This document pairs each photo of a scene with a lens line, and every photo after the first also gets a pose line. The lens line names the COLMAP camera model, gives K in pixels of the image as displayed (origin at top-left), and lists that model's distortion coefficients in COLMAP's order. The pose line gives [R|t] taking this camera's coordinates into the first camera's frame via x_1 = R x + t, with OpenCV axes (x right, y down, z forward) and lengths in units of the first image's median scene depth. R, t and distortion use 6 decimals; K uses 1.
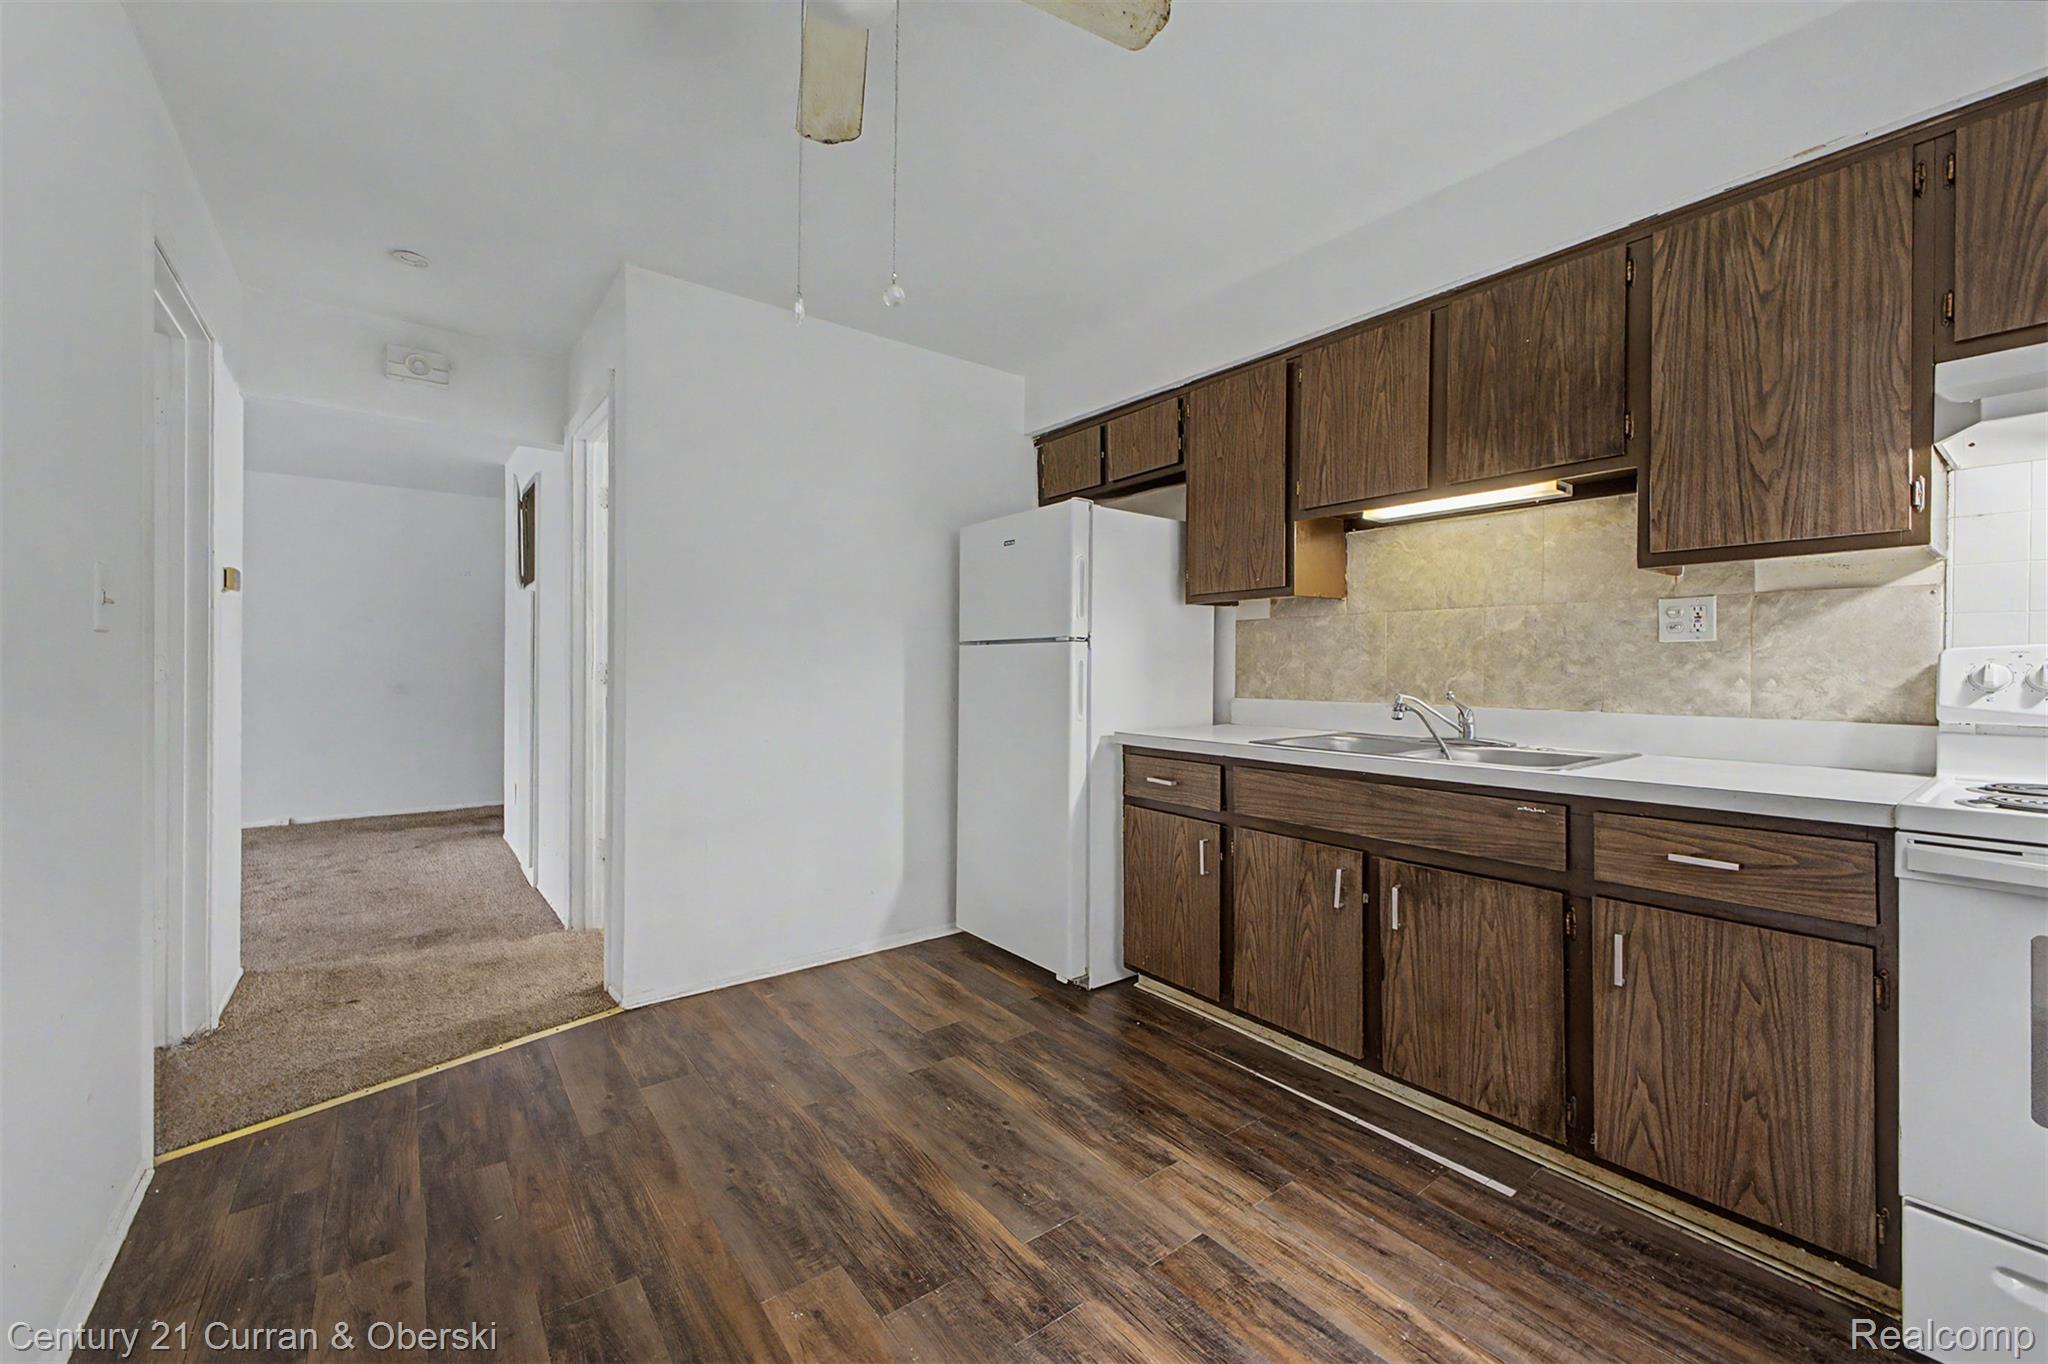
lens RADIAL K [[811.2, 0, 1026.4], [0, 811.2, 671.9], [0, 0, 1]] dist [0.012984, -0.002885]
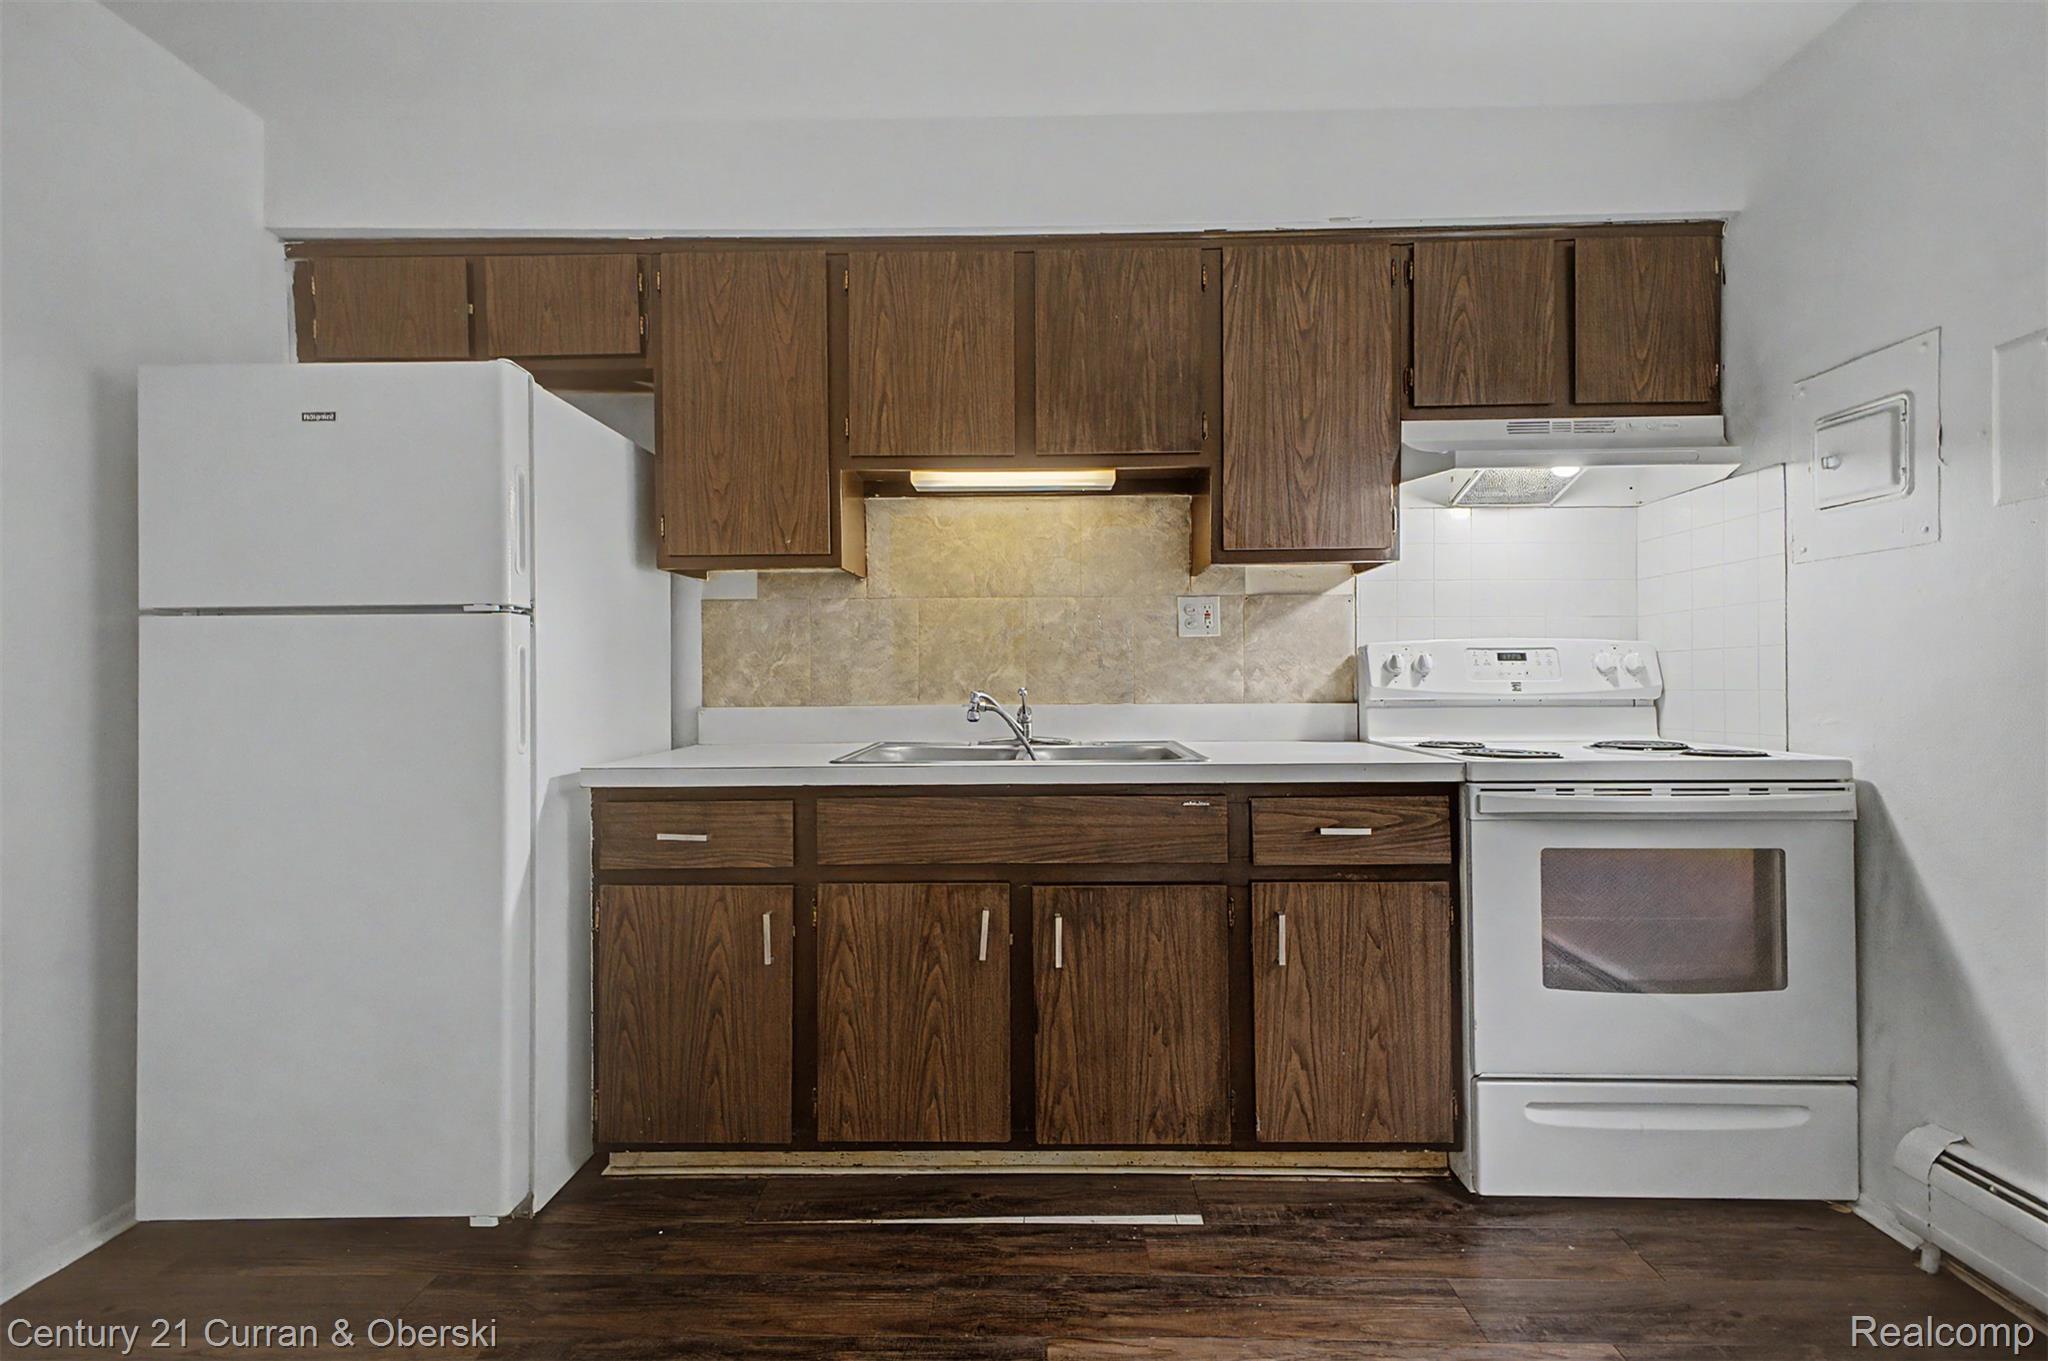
lens RADIAL K [[892.0, 0, 1025.0], [0, 892.0, 679.5], [0, 0, 1]] dist [0.019096, -0.003178]
pose [[0.626922, -0.006836, 0.779052, -0.270083], [0.012857, 0.999916, -0.001572, 0.019069], [-0.778976, 0.011001, 0.626957, 0.427090]]
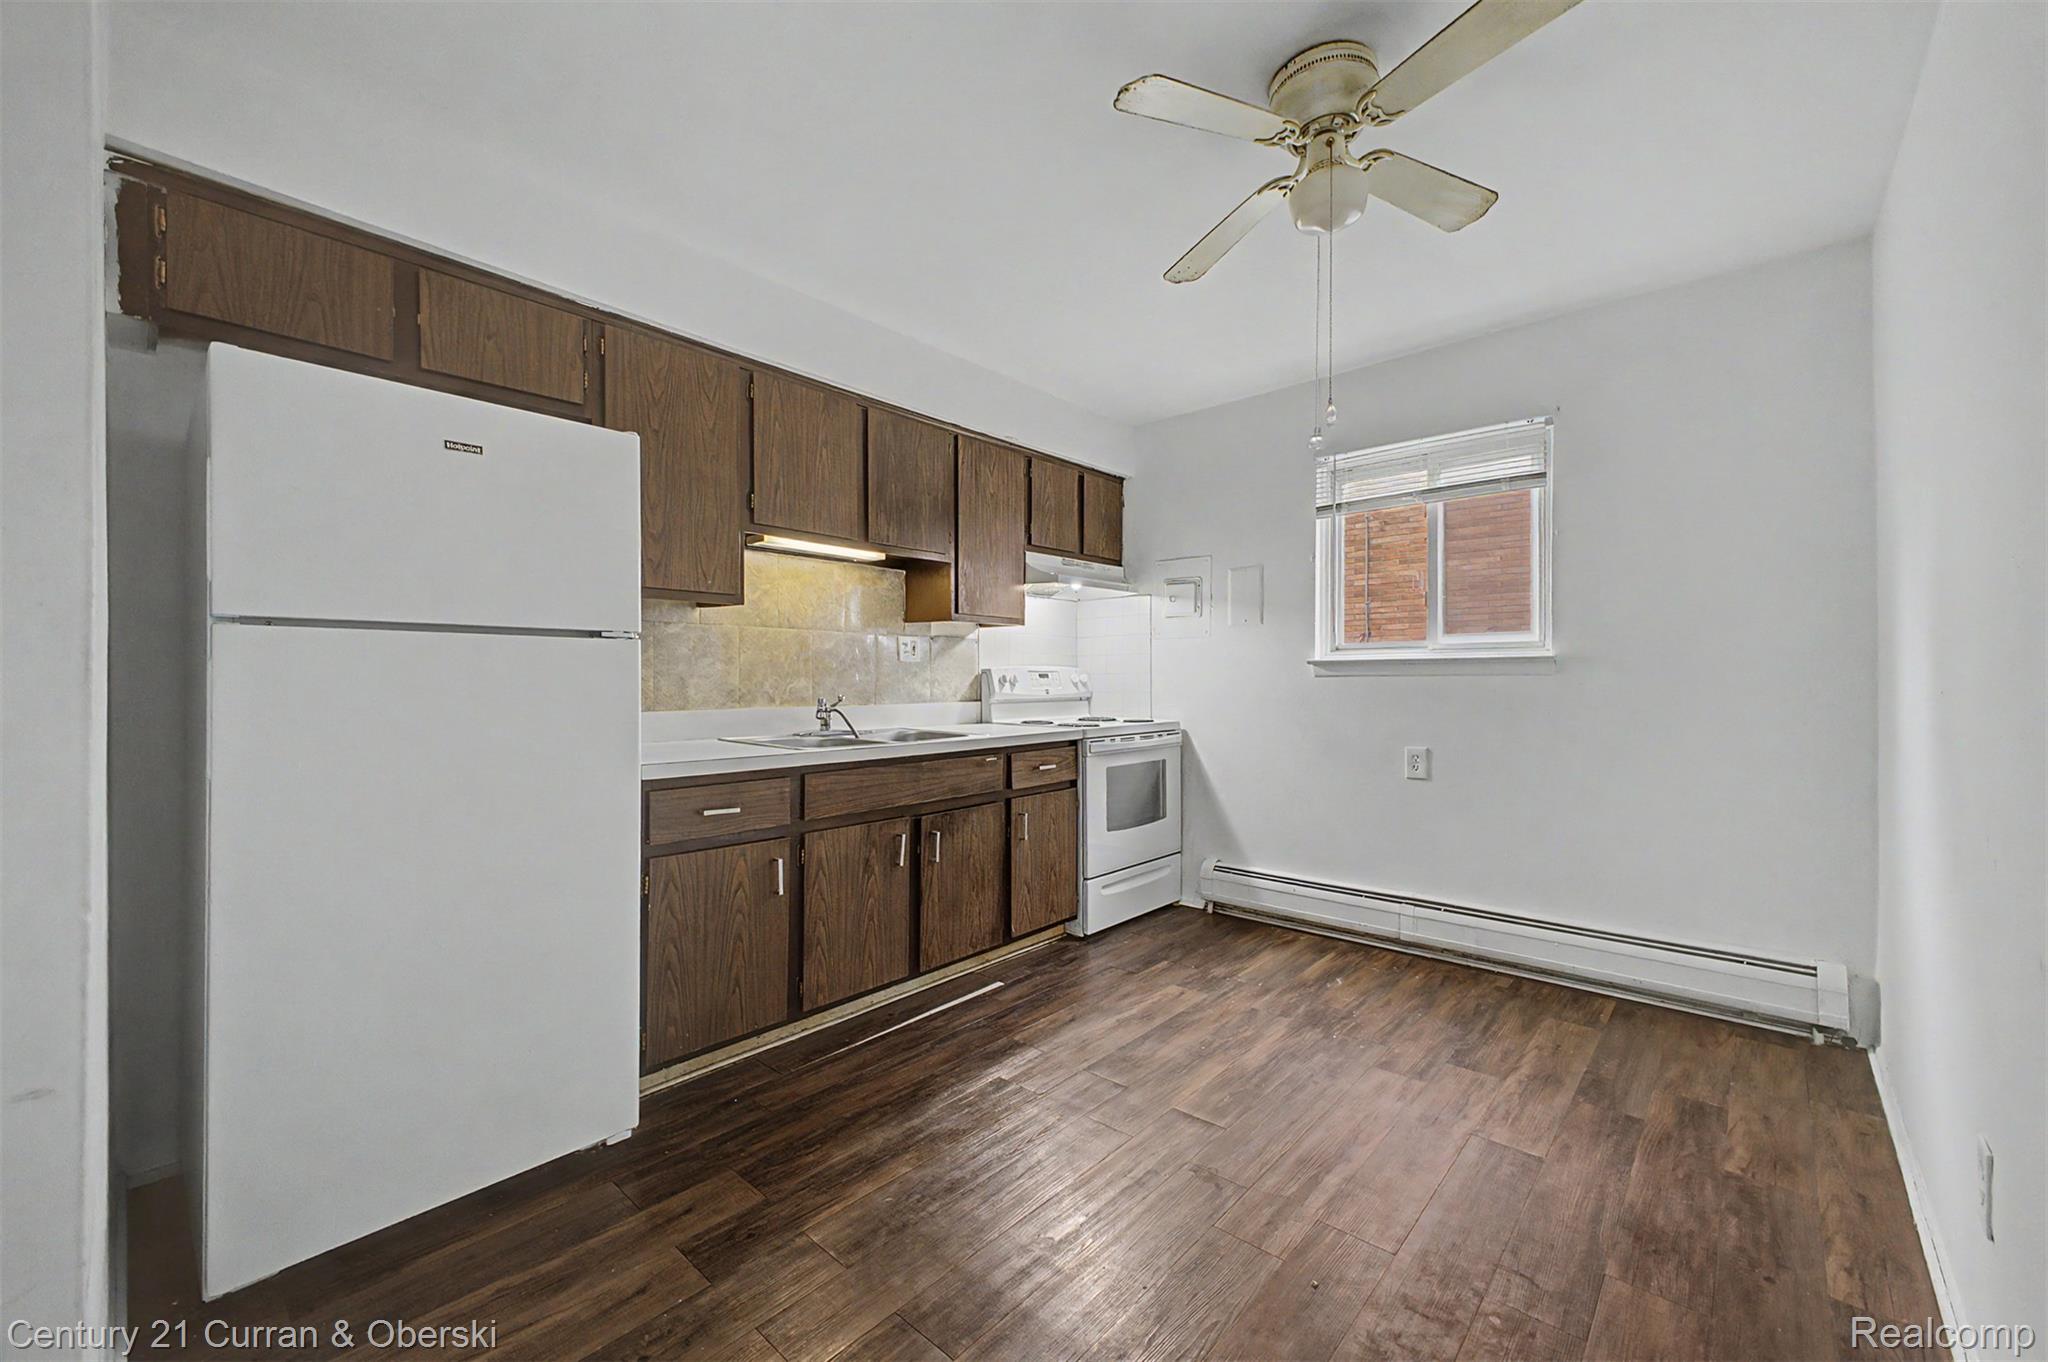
lens RADIAL K [[811.2, 0, 1031.7], [0, 811.2, 678.3], [0, 0, 1]] dist [0.012984, -0.002885]
pose [[-0.184737, -0.003828, 0.982780, -0.912103], [0.004115, 0.999981, 0.004668, -0.007343], [-0.982779, 0.004906, -0.184718, 1.047500]]
